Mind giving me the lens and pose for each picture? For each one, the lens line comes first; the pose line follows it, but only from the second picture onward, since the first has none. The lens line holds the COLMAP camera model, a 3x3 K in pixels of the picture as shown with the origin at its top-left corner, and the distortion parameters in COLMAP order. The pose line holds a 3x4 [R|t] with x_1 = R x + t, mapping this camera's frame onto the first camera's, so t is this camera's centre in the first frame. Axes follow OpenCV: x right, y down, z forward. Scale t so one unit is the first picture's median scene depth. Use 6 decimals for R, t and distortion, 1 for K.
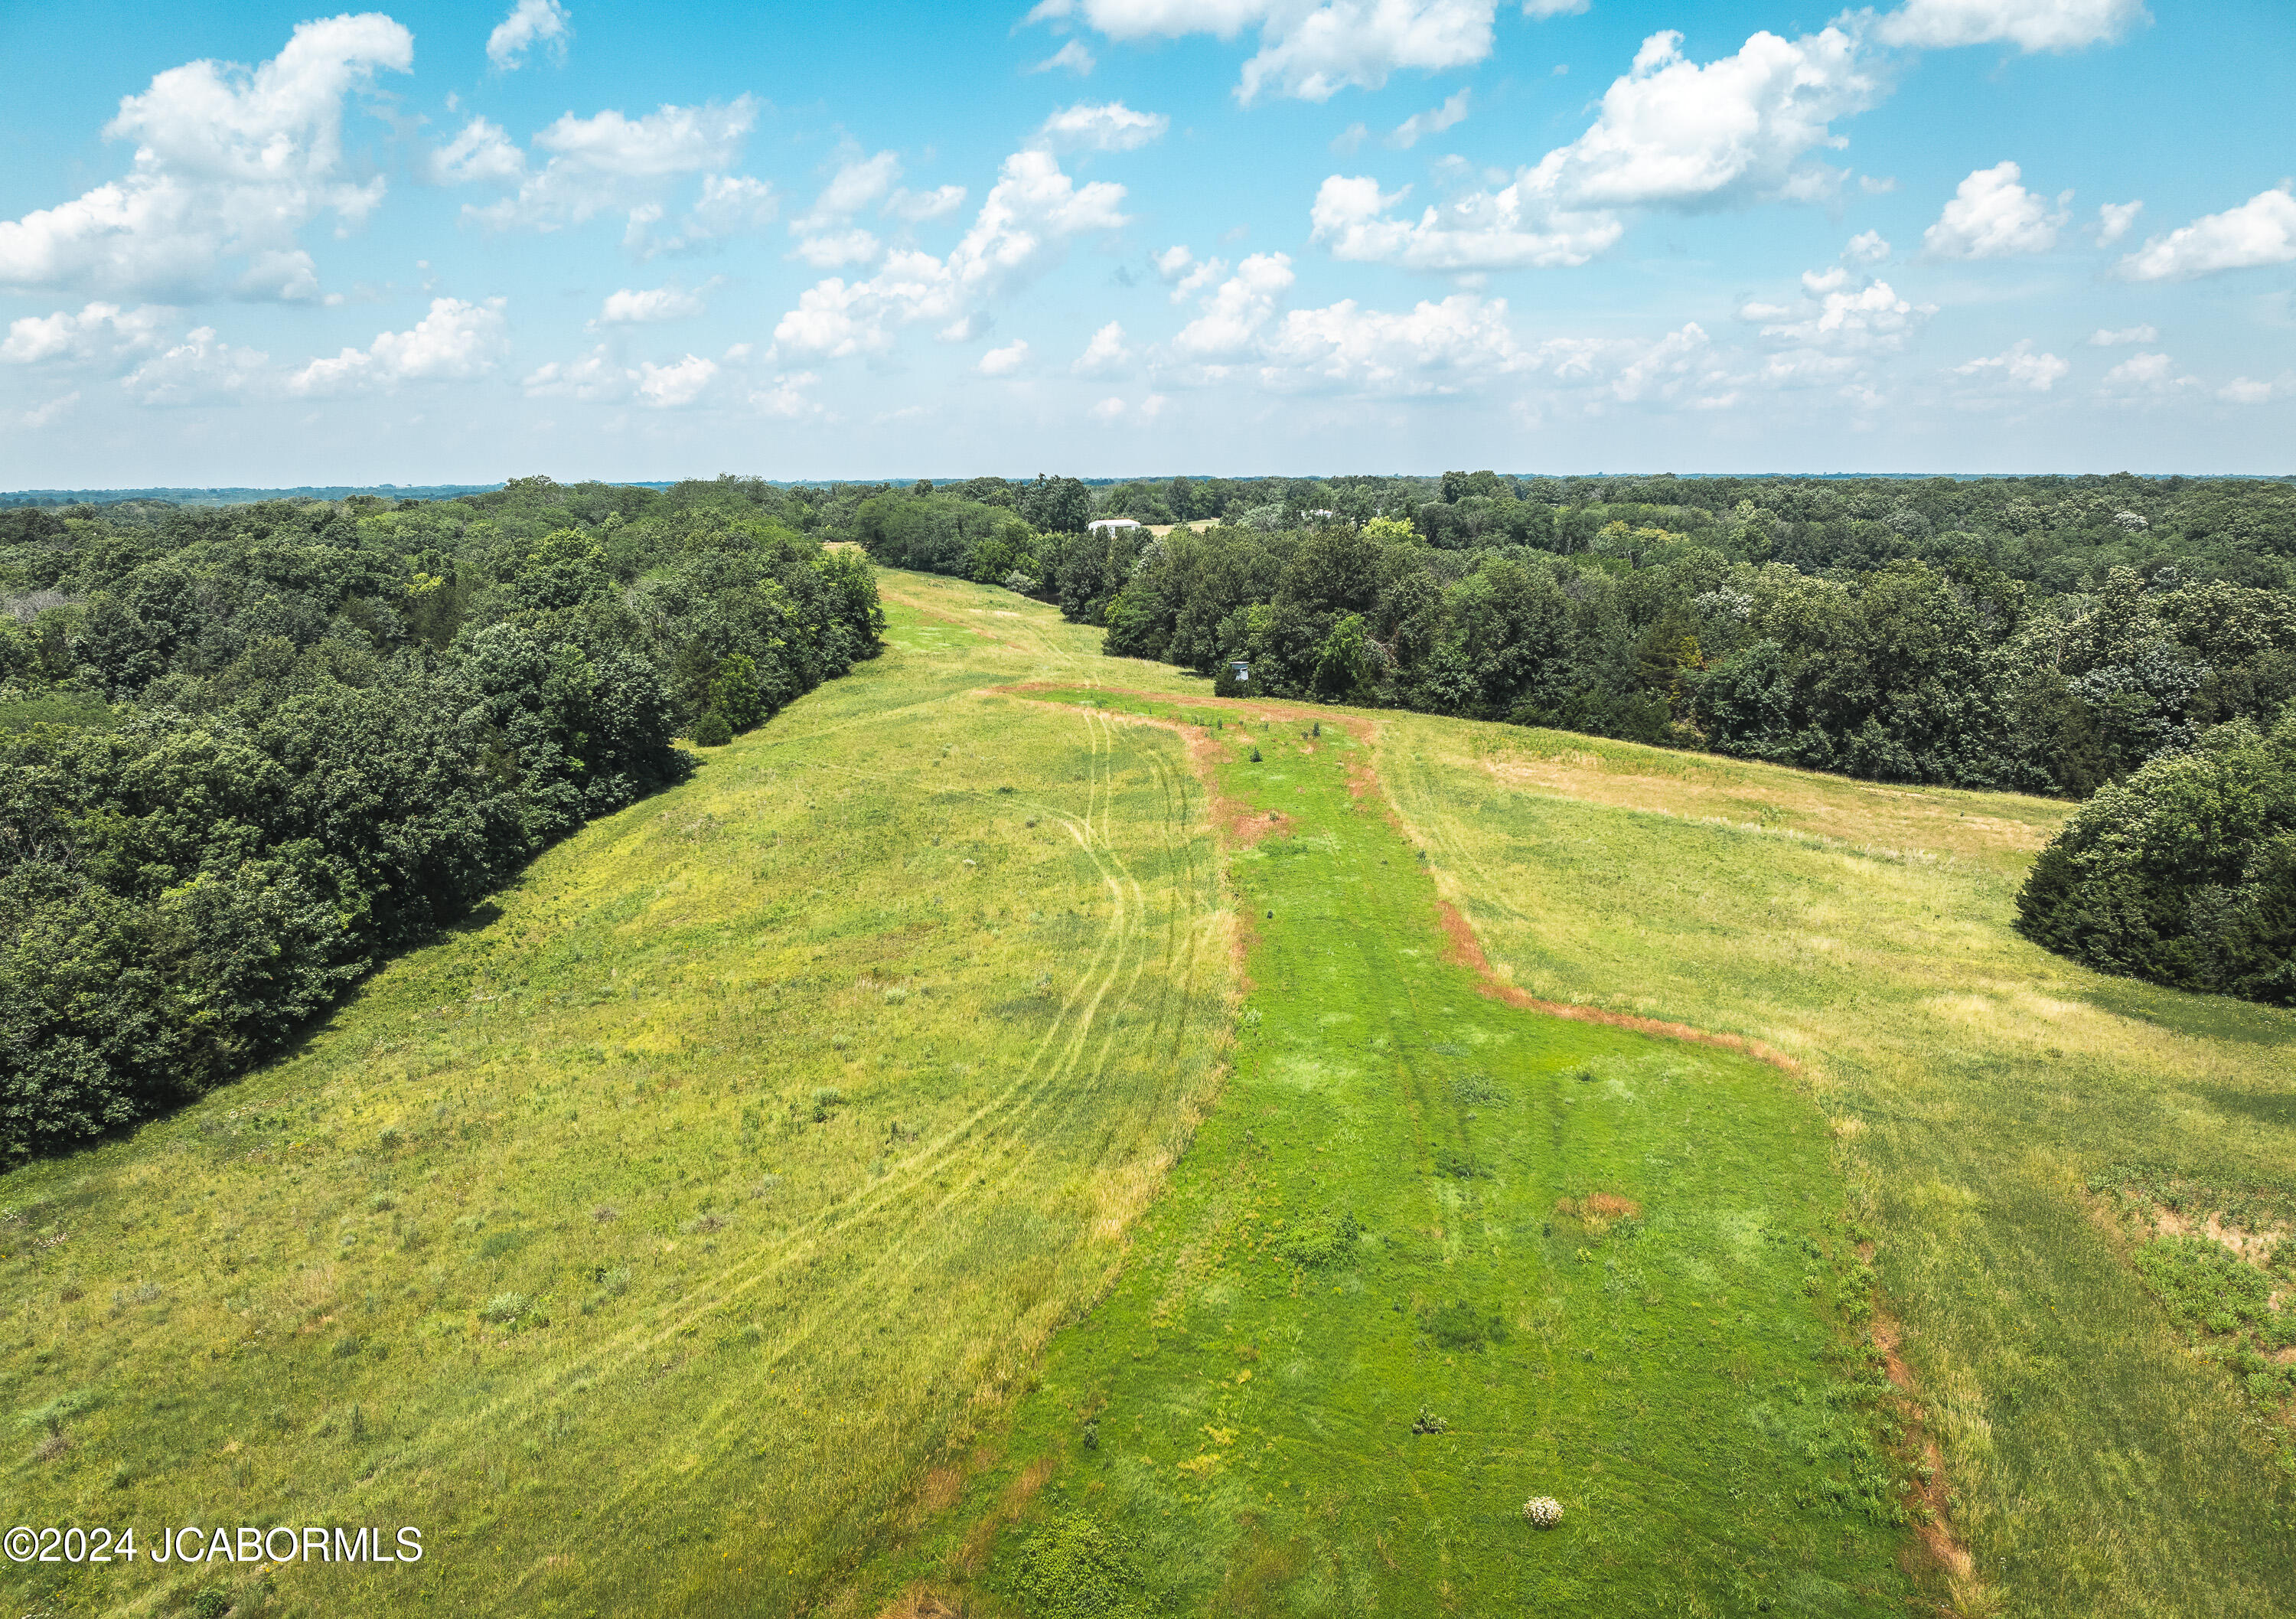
lens RADIAL K [[1605.5, 0, 1168.9], [0, 1605.5, 777.8], [0, 0, 1]] dist [-0.035290, -0.004057]
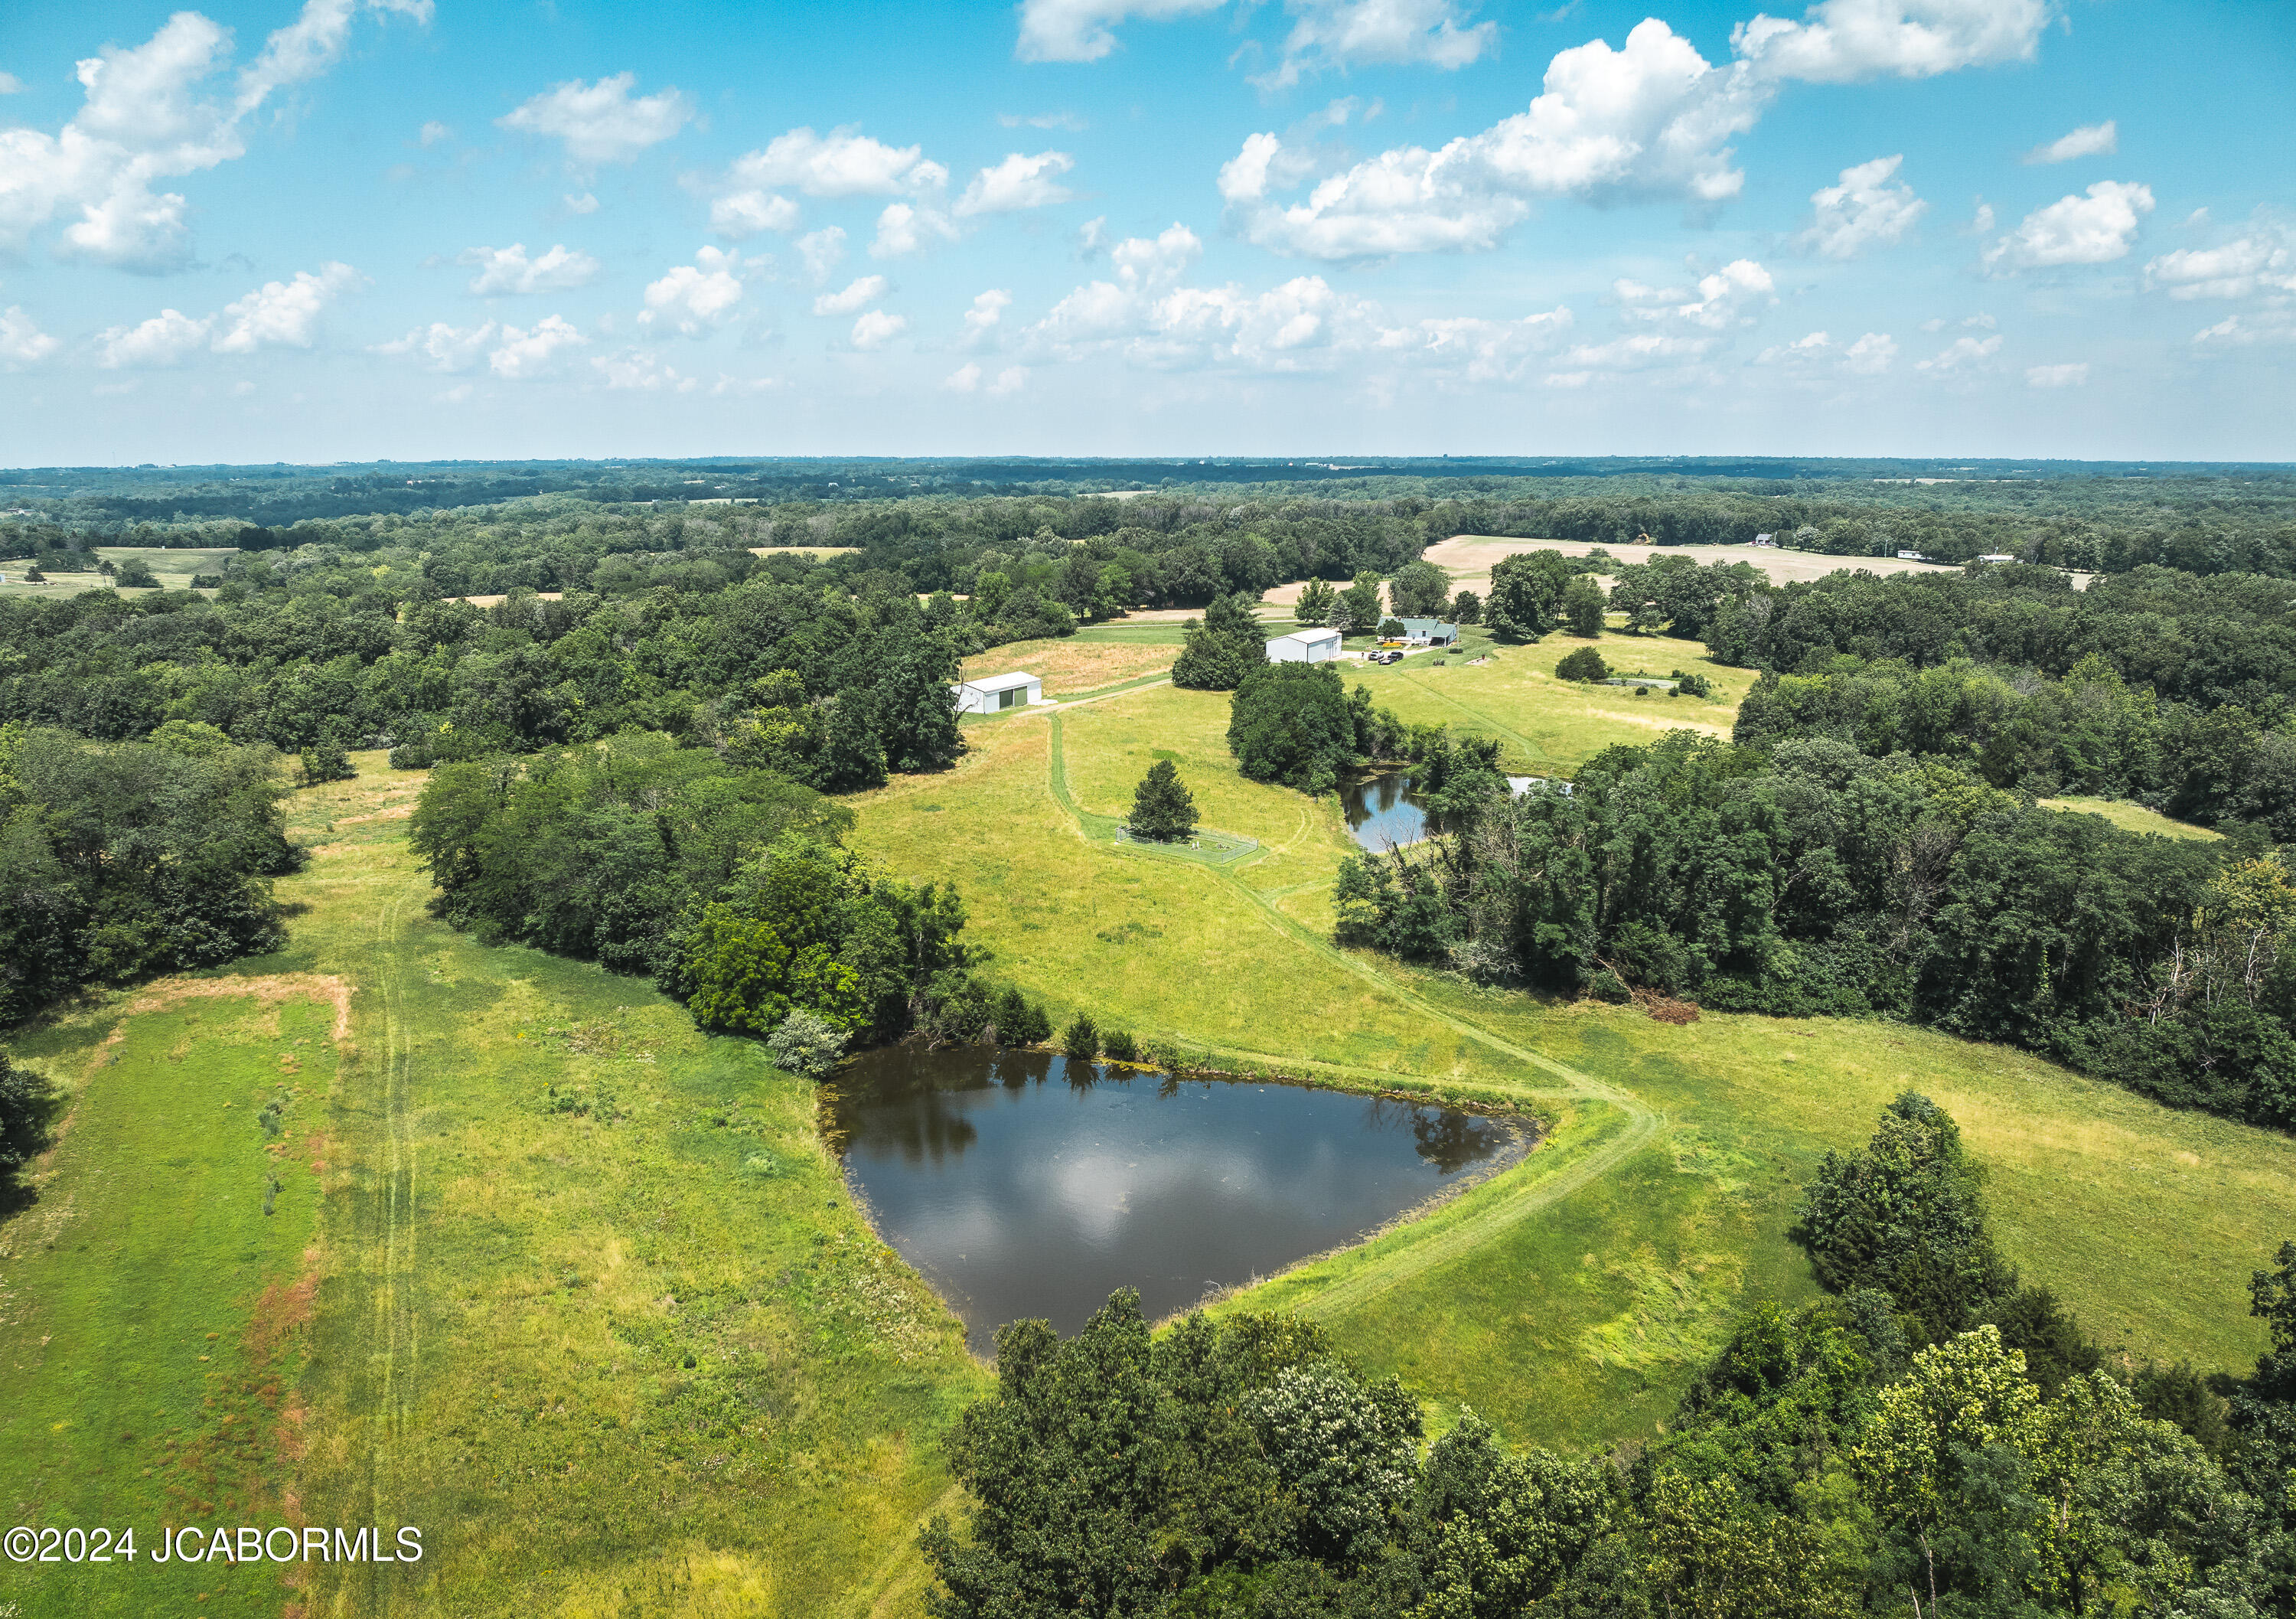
lens RADIAL K [[1605.5, 0, 1158.6], [0, 1605.5, 865.4], [0, 0, 1]] dist [-0.035290, -0.004057]
pose [[0.994465, -0.019640, 0.103215, -0.097896], [0.012751, 0.997672, 0.066991, -0.424185], [-0.104290, -0.065304, 0.992401, 1.371199]]
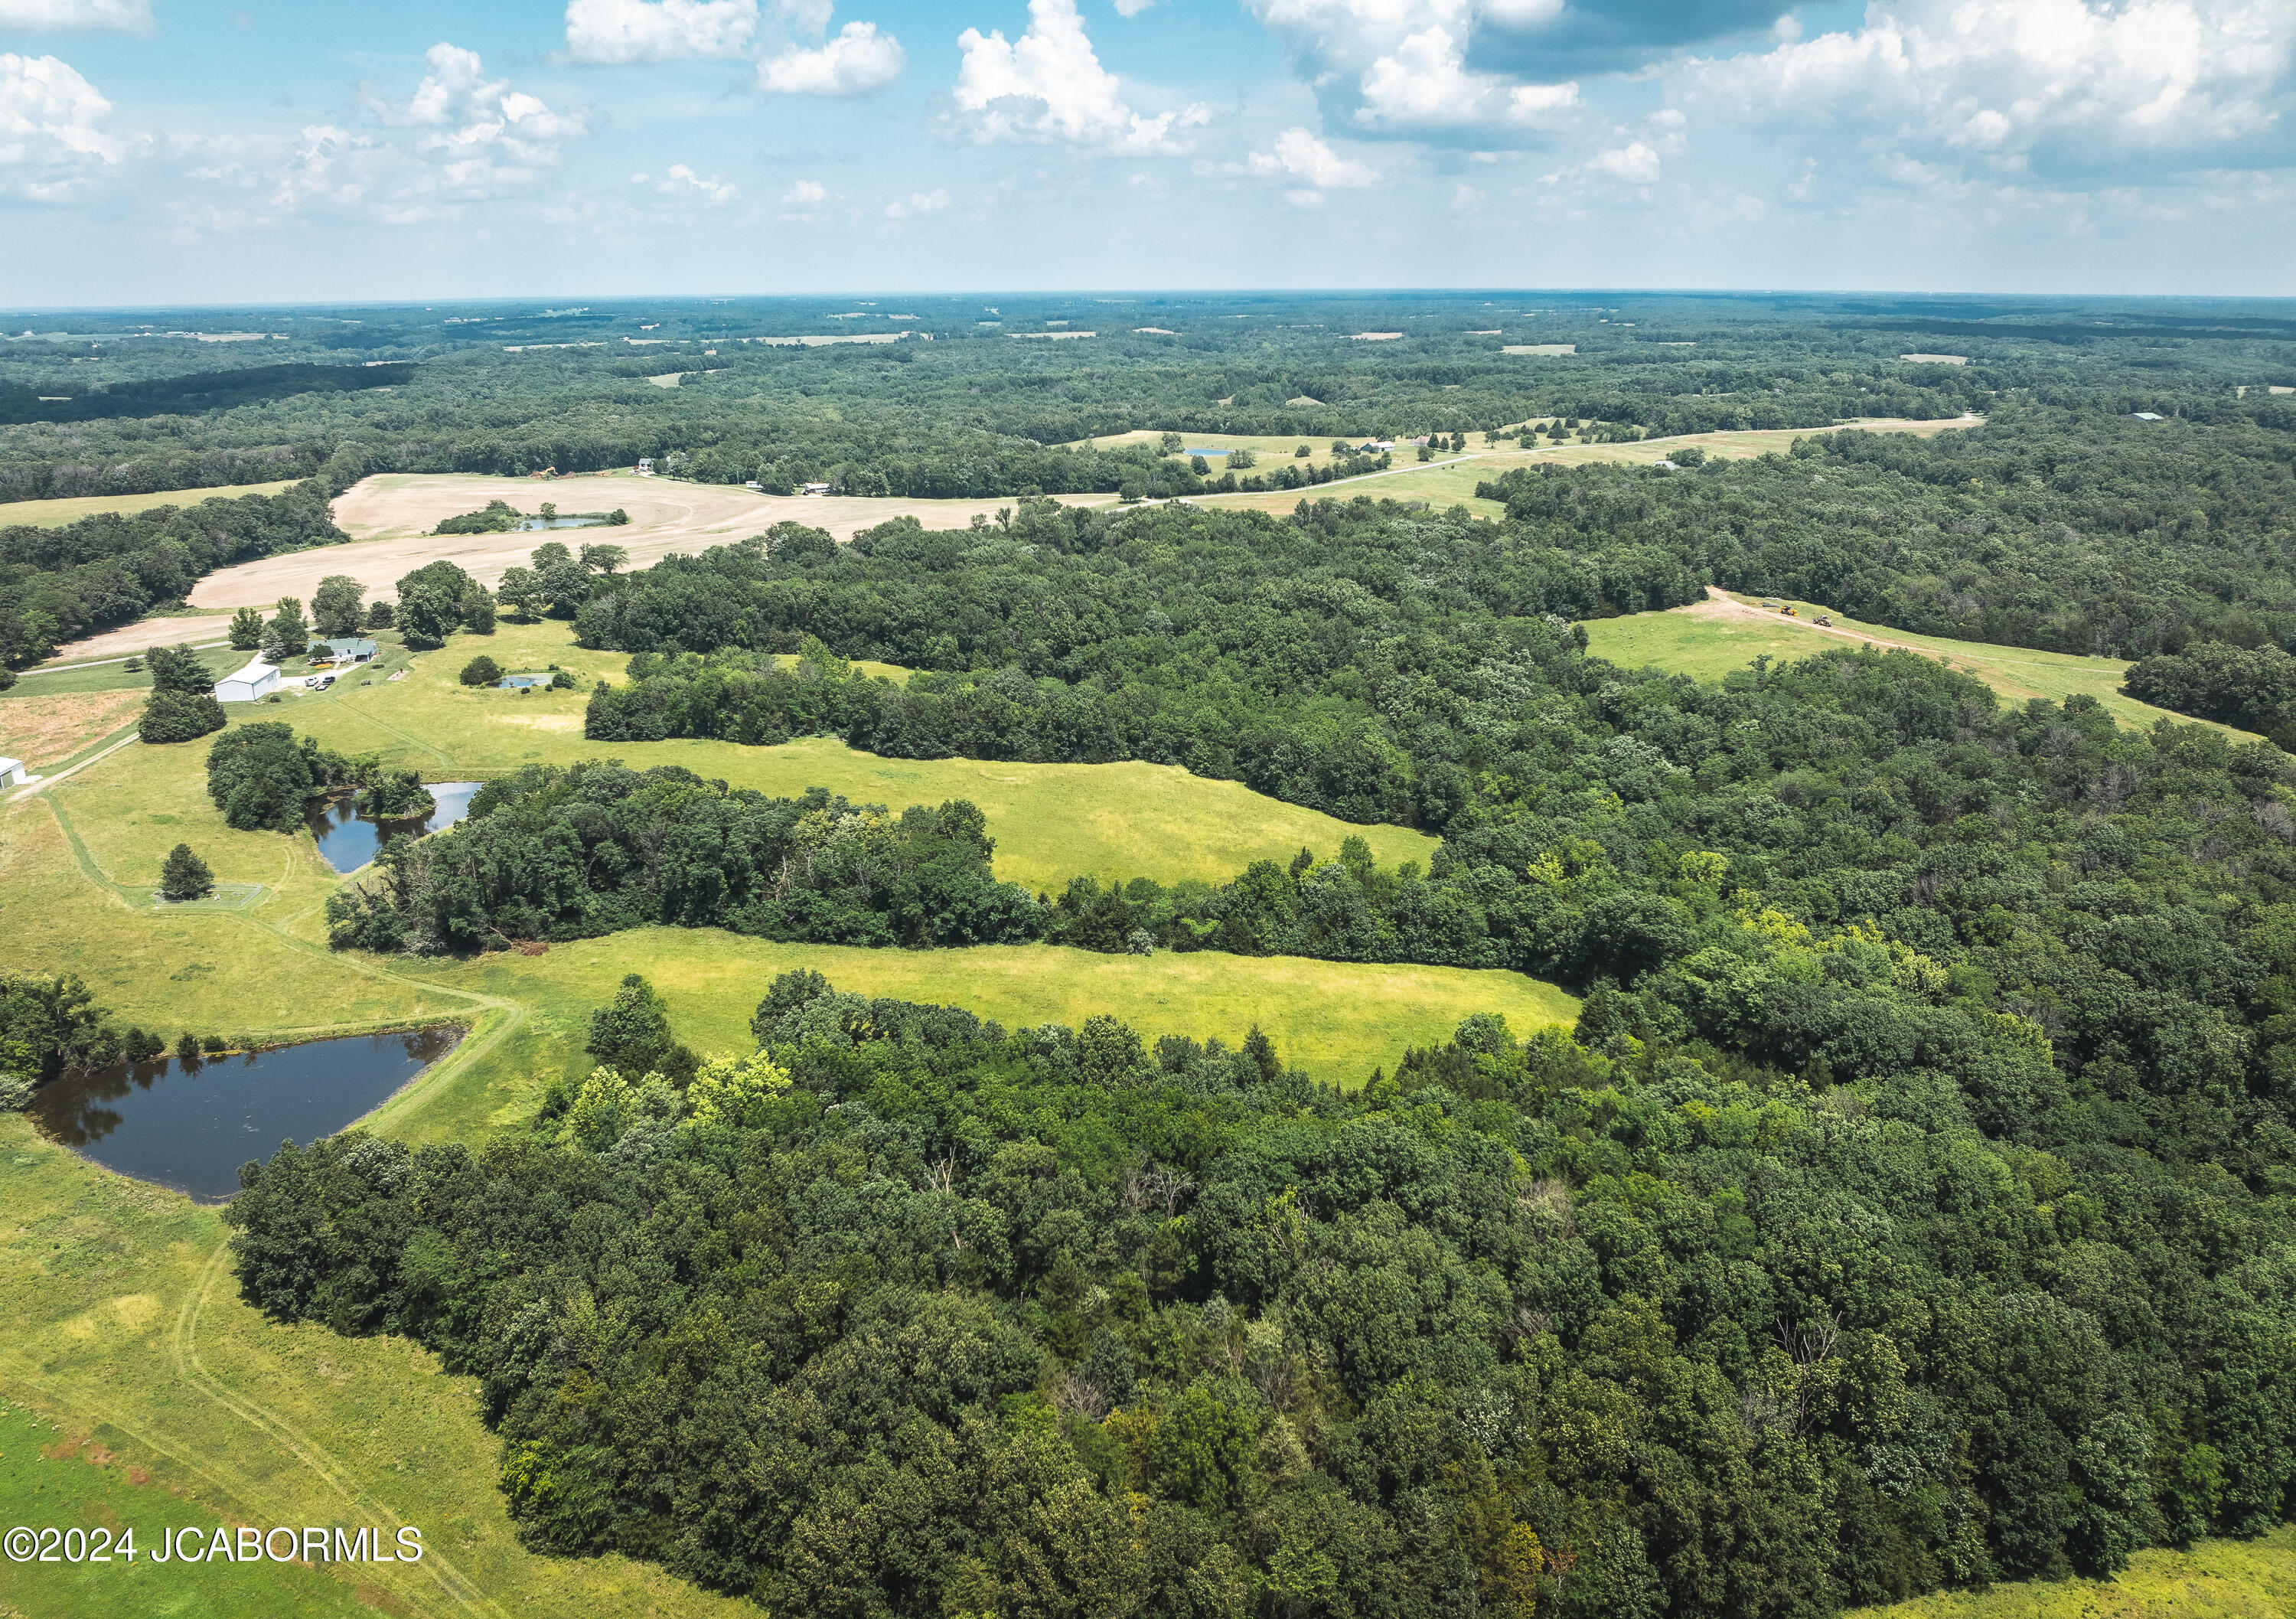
lens RADIAL K [[1605.5, 0, 1145.2], [0, 1605.5, 800.9], [0, 0, 1]] dist [-0.035290, -0.004057]
pose [[0.744238, -0.201931, 0.636659, -0.283835], [0.122470, 0.978299, 0.167126, -0.637440], [-0.656591, -0.046410, 0.752818, 0.528751]]
